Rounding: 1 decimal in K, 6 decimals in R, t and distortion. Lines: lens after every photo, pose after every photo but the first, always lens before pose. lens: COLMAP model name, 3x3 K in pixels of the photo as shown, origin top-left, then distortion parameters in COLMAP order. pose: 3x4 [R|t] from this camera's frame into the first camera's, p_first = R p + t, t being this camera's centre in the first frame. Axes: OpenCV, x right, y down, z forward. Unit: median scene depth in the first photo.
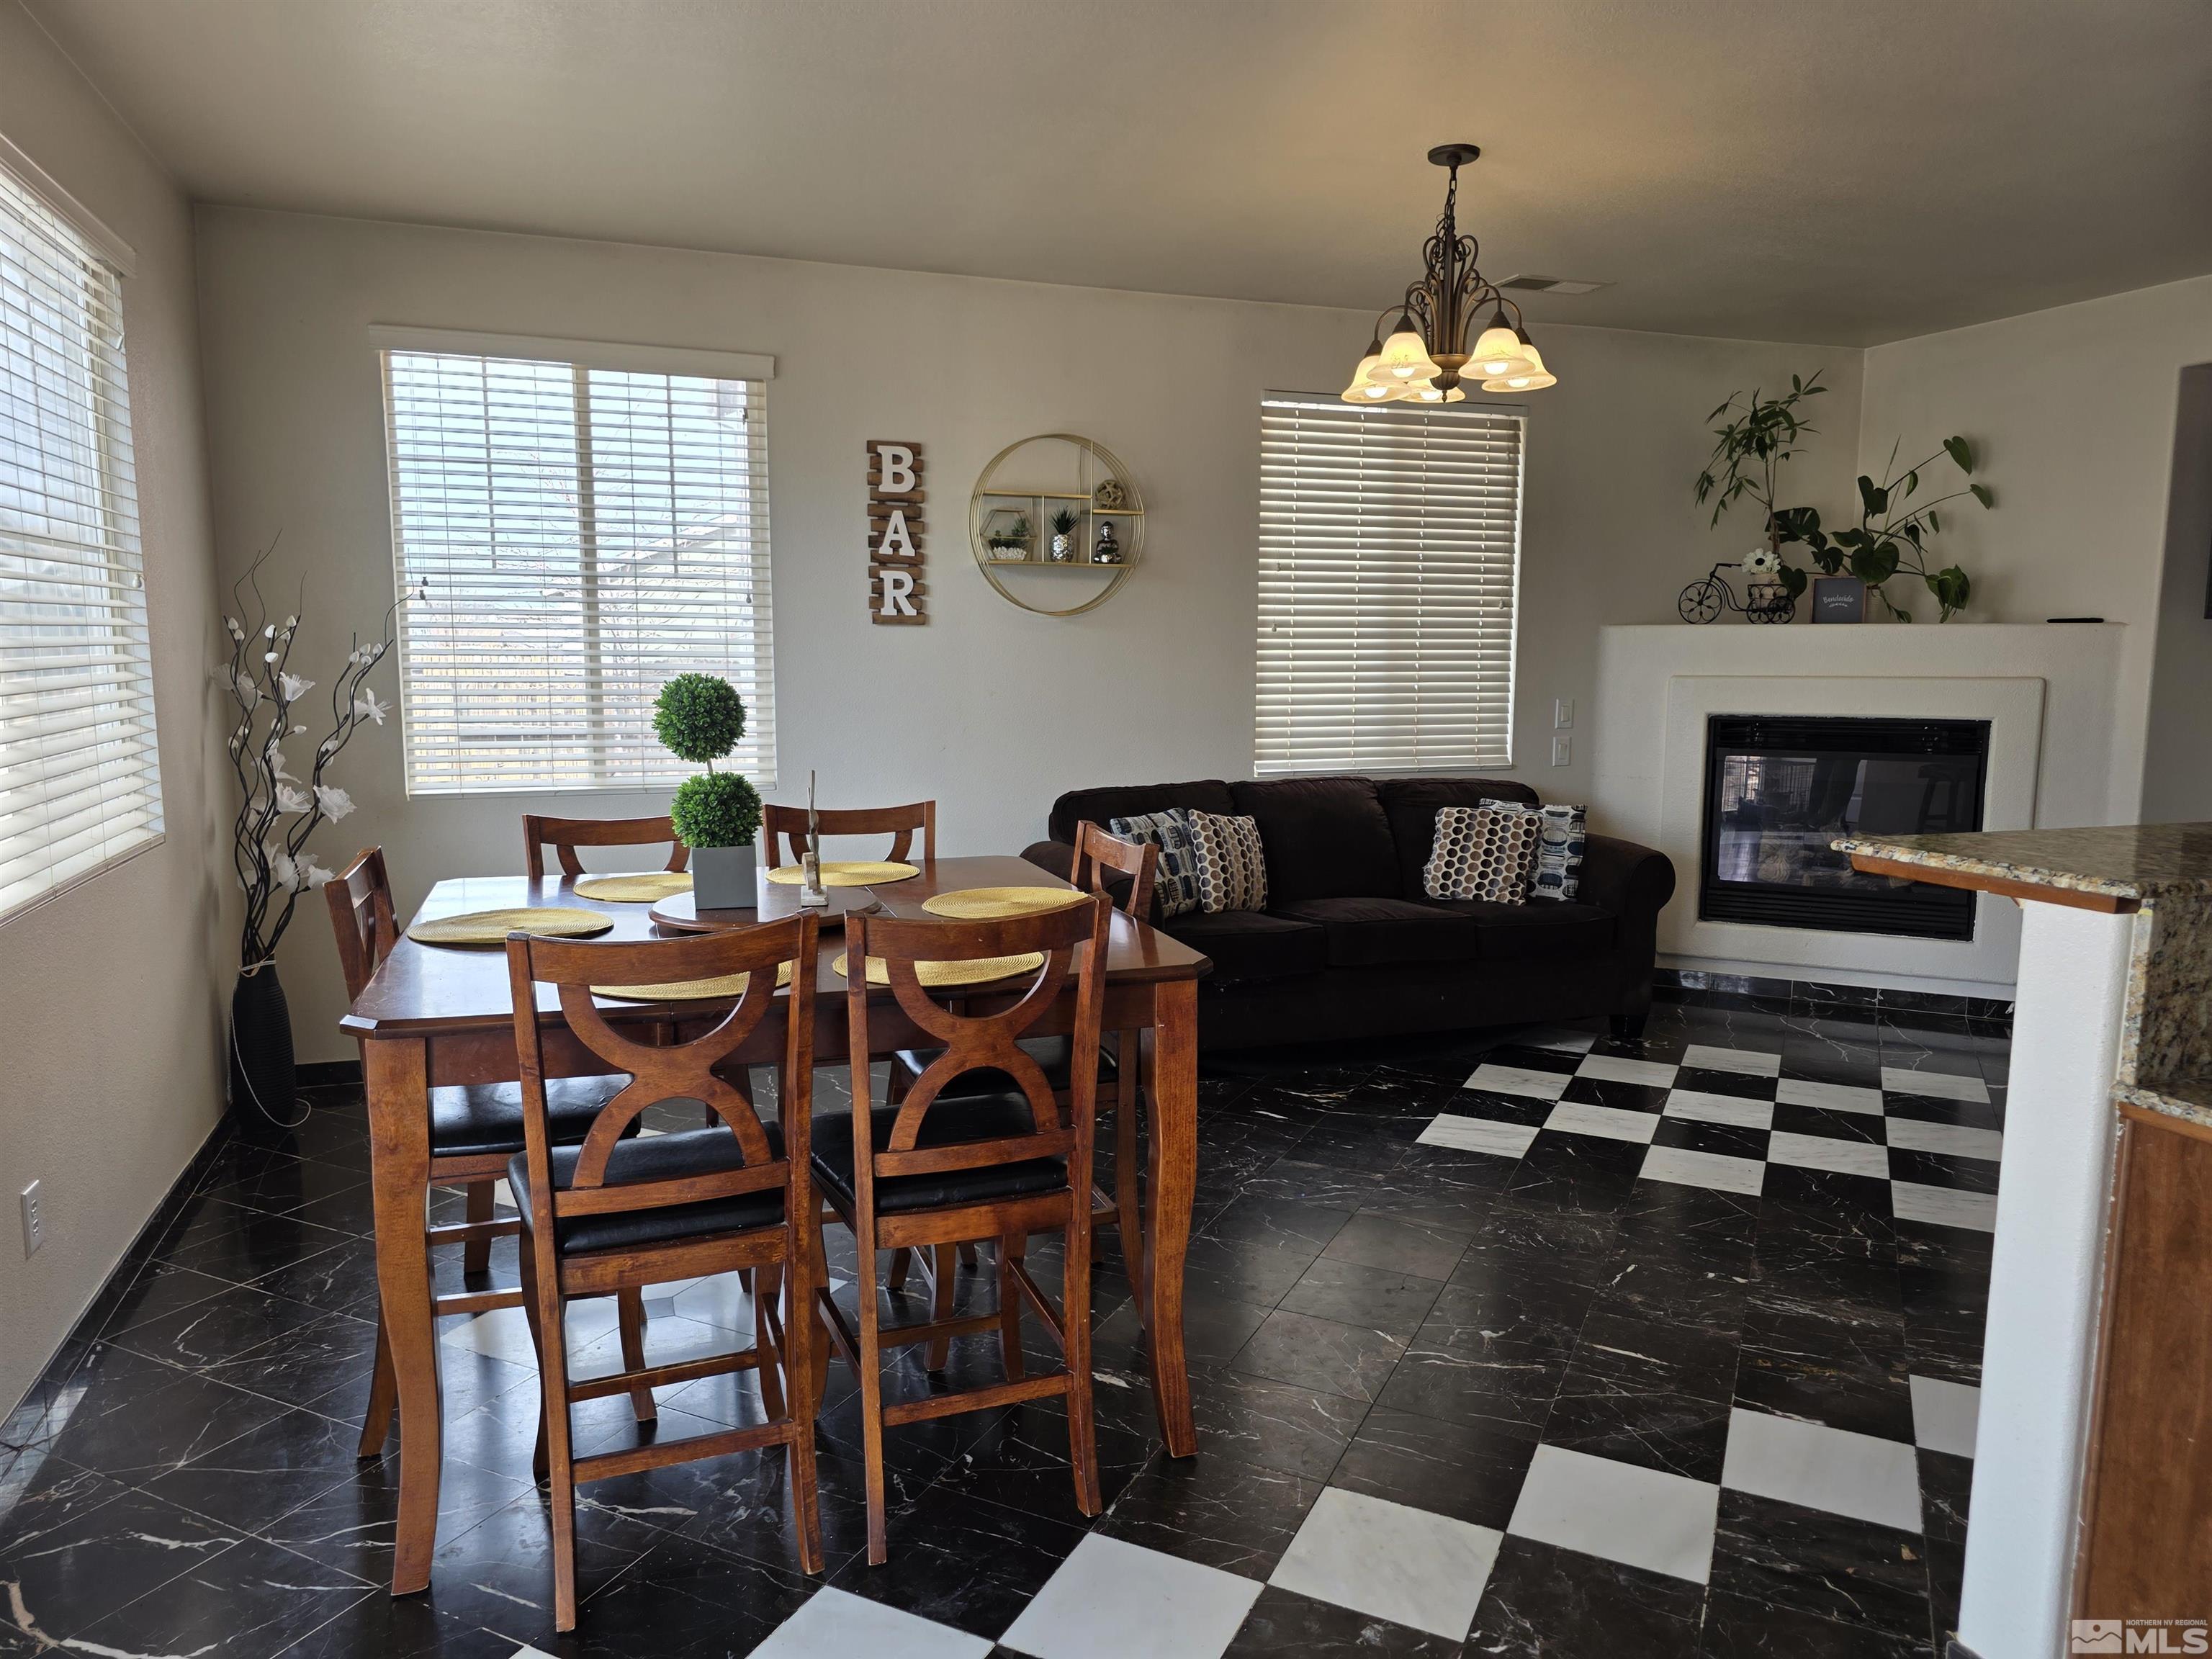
lens RADIAL K [[1460.4, 0, 1101.4], [0, 1460.4, 828.4], [0, 0, 1]] dist [0.102115, -0.081137]
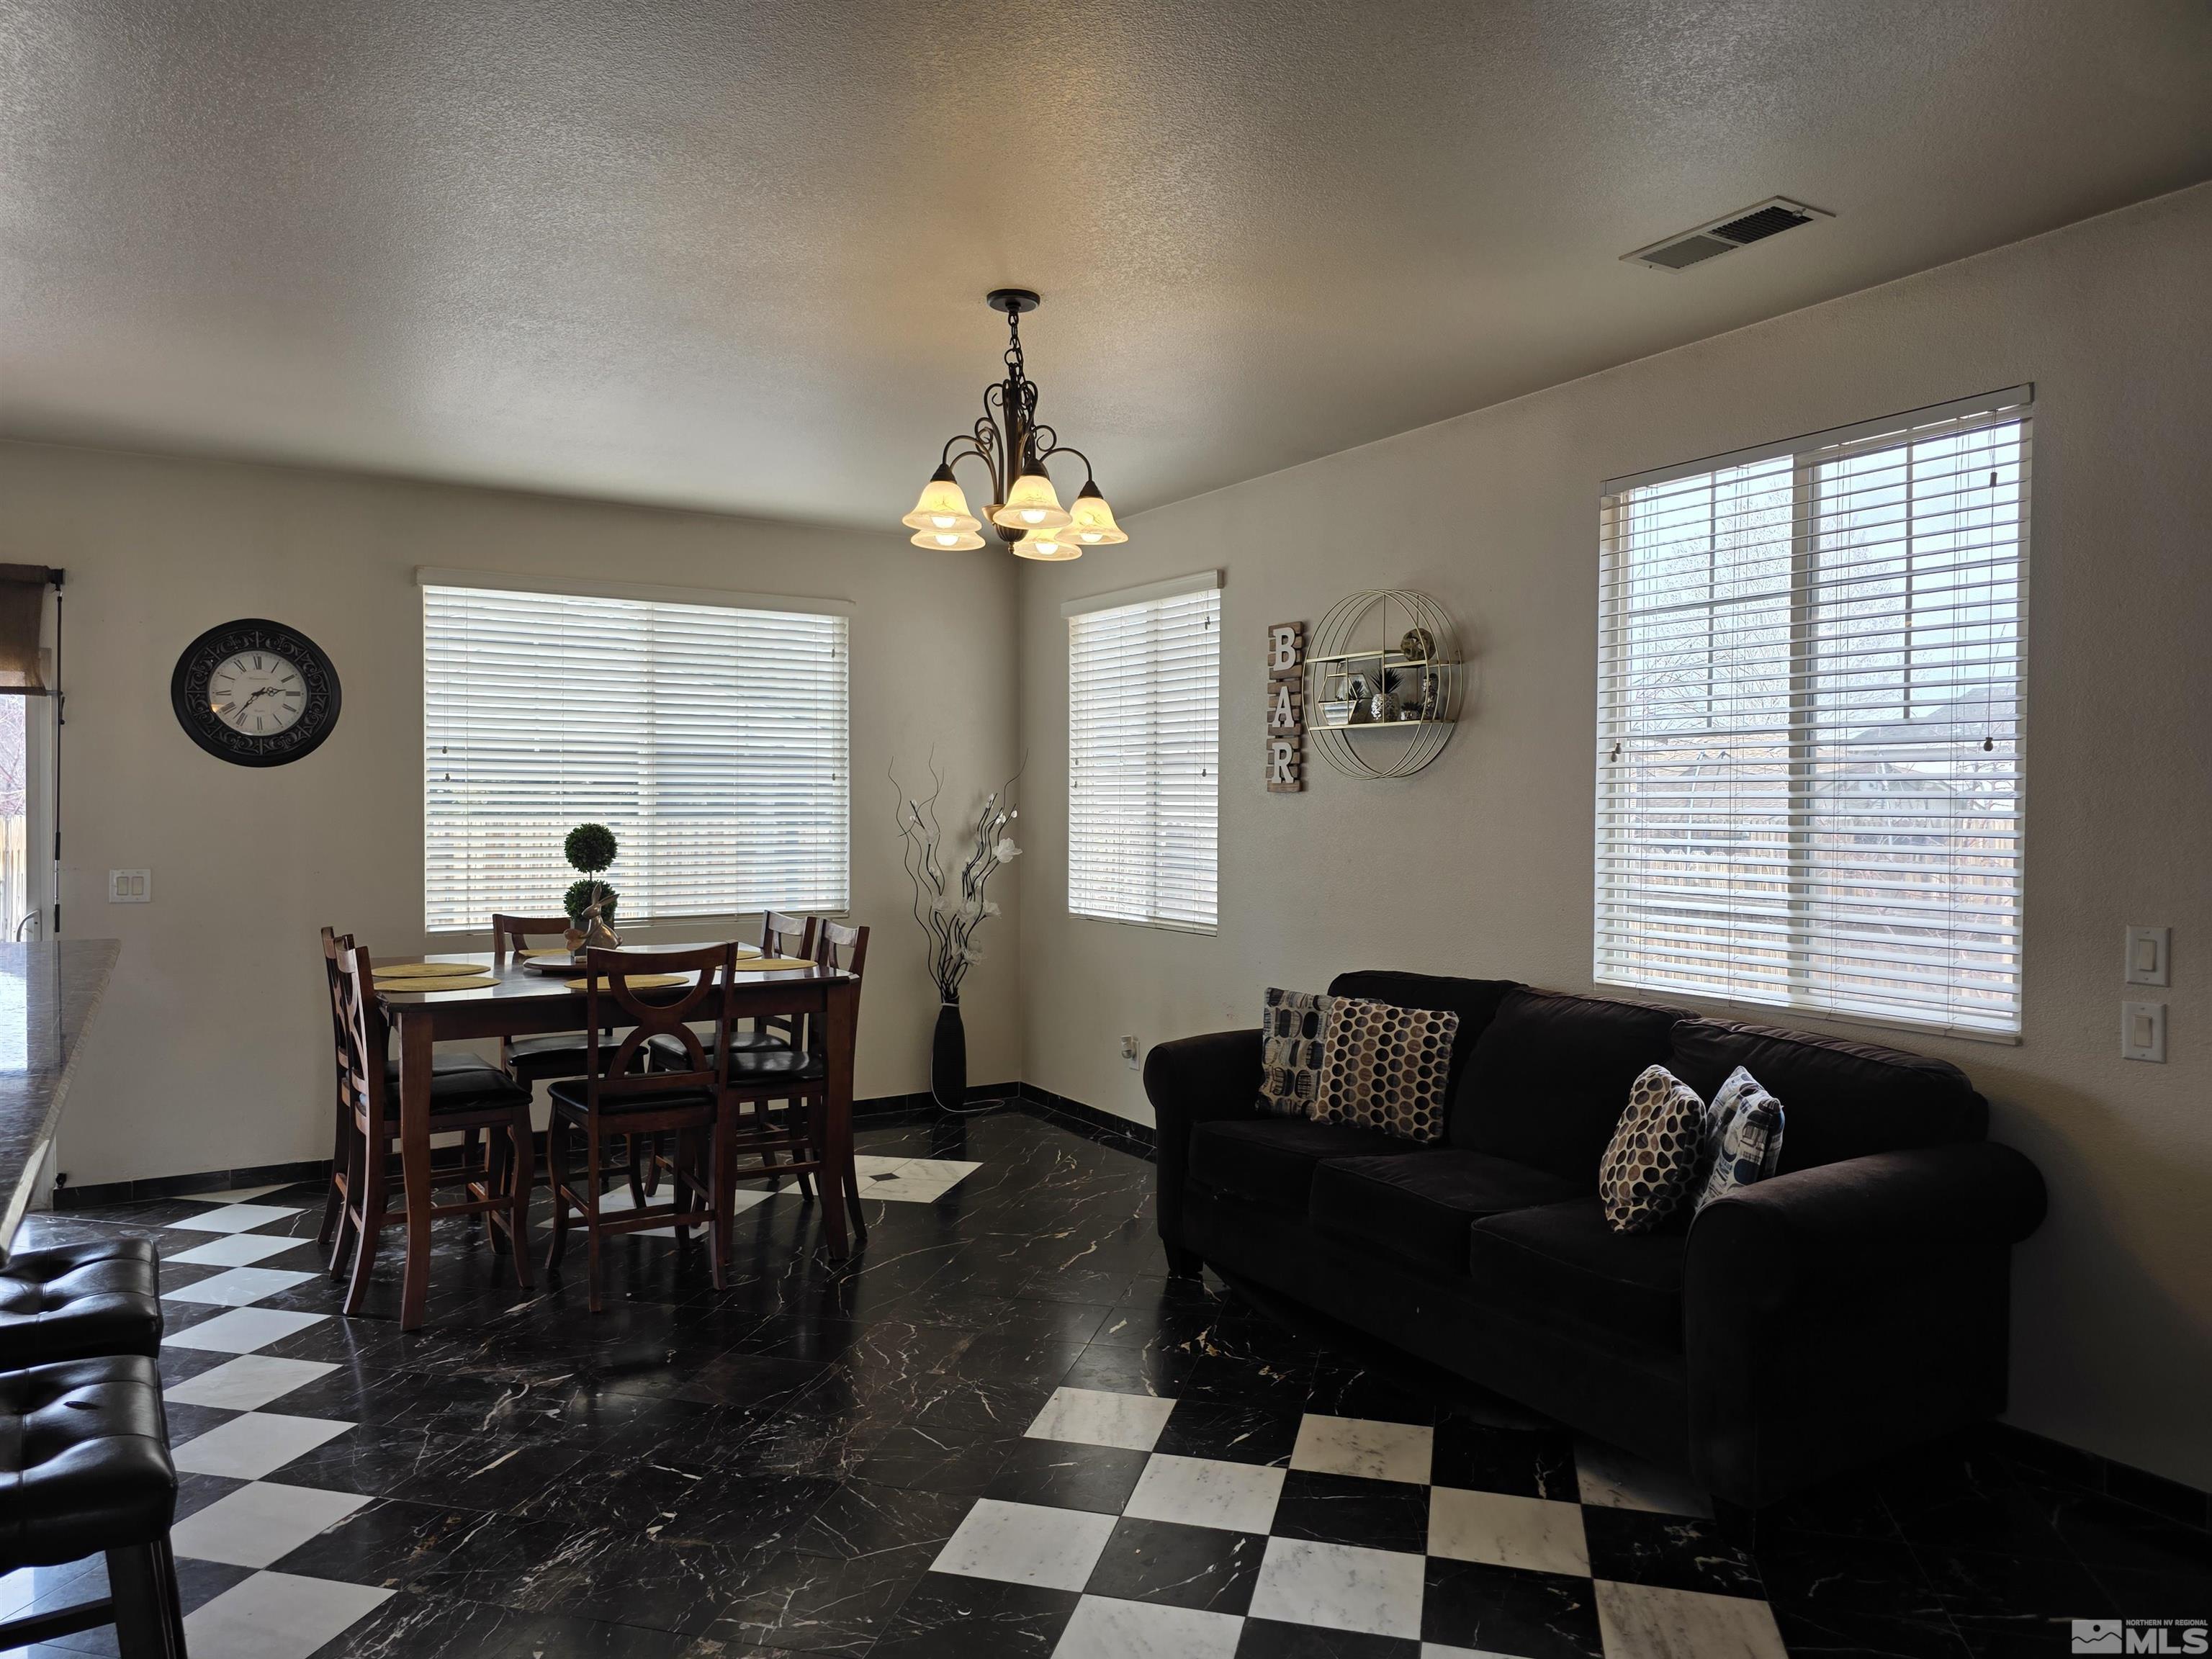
lens RADIAL K [[1460.4, 0, 1101.4], [0, 1460.4, 828.4], [0, 0, 1]] dist [0.102115, -0.081137]
pose [[0.223207, 0.014059, -0.974670, 0.864646], [-0.128829, 0.991550, -0.015200, -0.081358], [0.966220, 0.128959, 0.223132, 0.650295]]
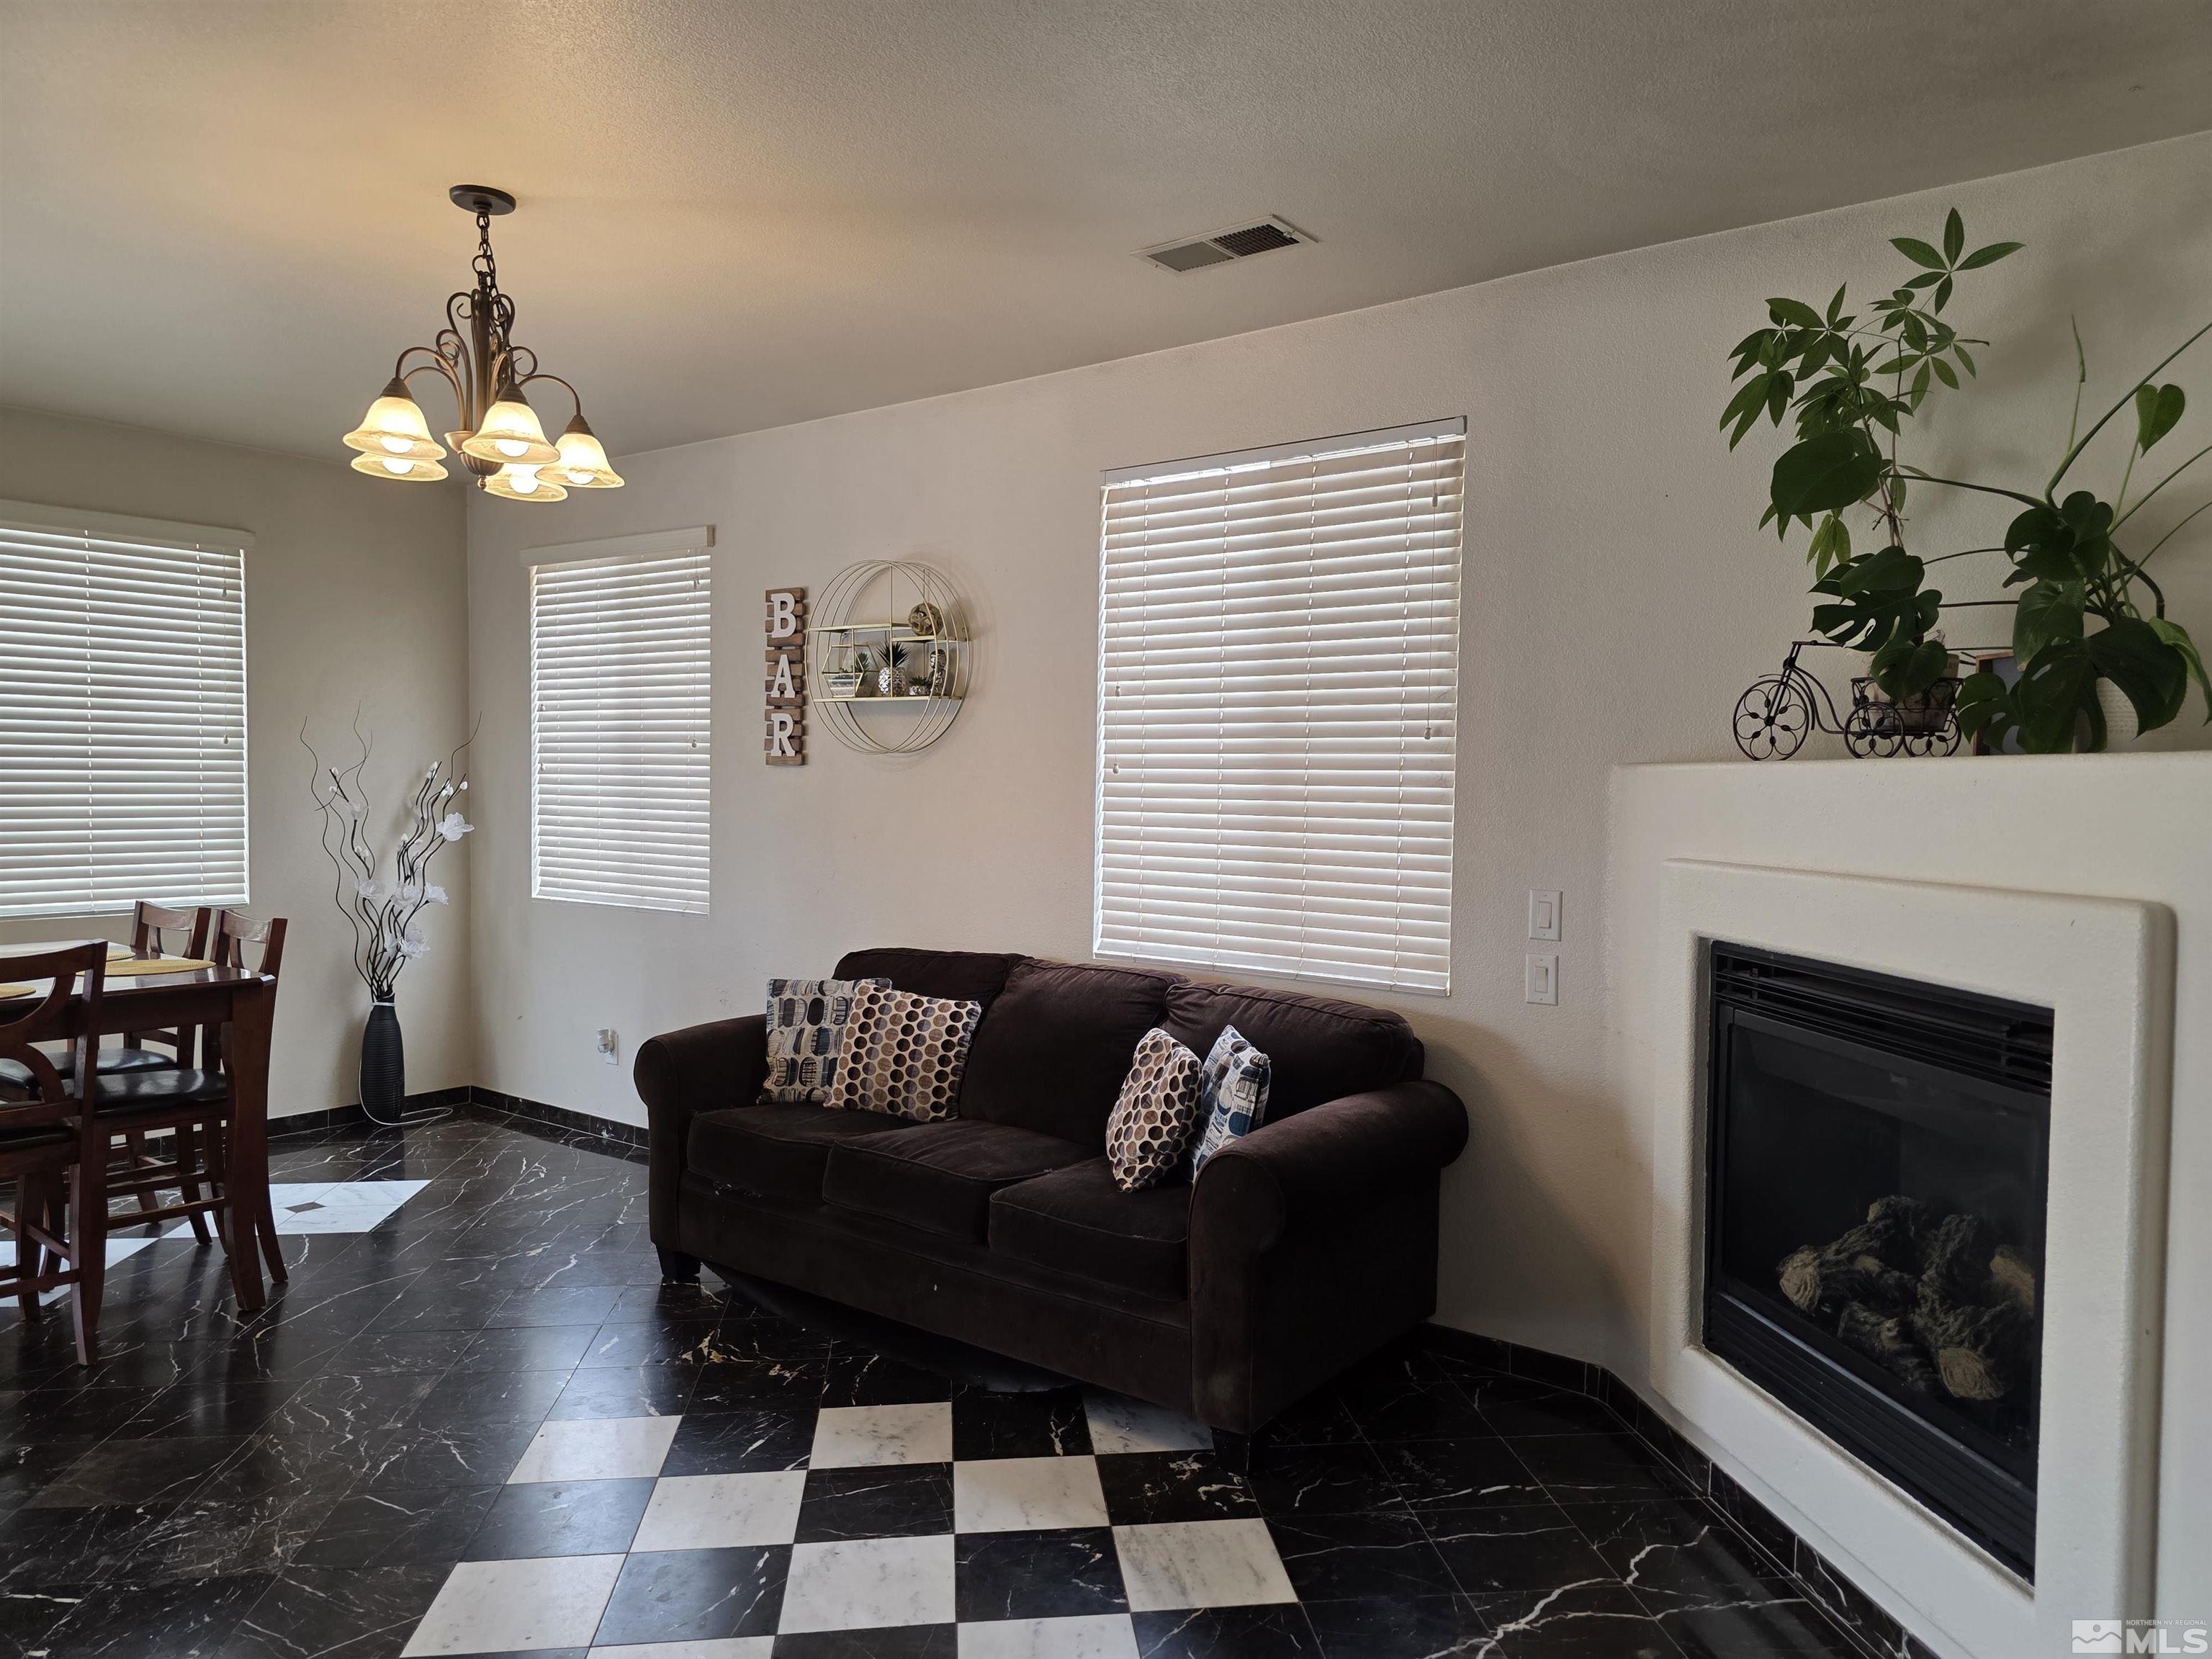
lens RADIAL K [[1470.5, 0, 1106.0], [0, 1470.5, 829.5], [0, 0, 1]] dist [0.060383, -0.036527]
pose [[0.552919, 0.029501, -0.832713, 0.836519], [-0.116685, 0.992267, -0.042325, -0.079324], [0.825025, 0.120567, 0.552085, 0.636200]]
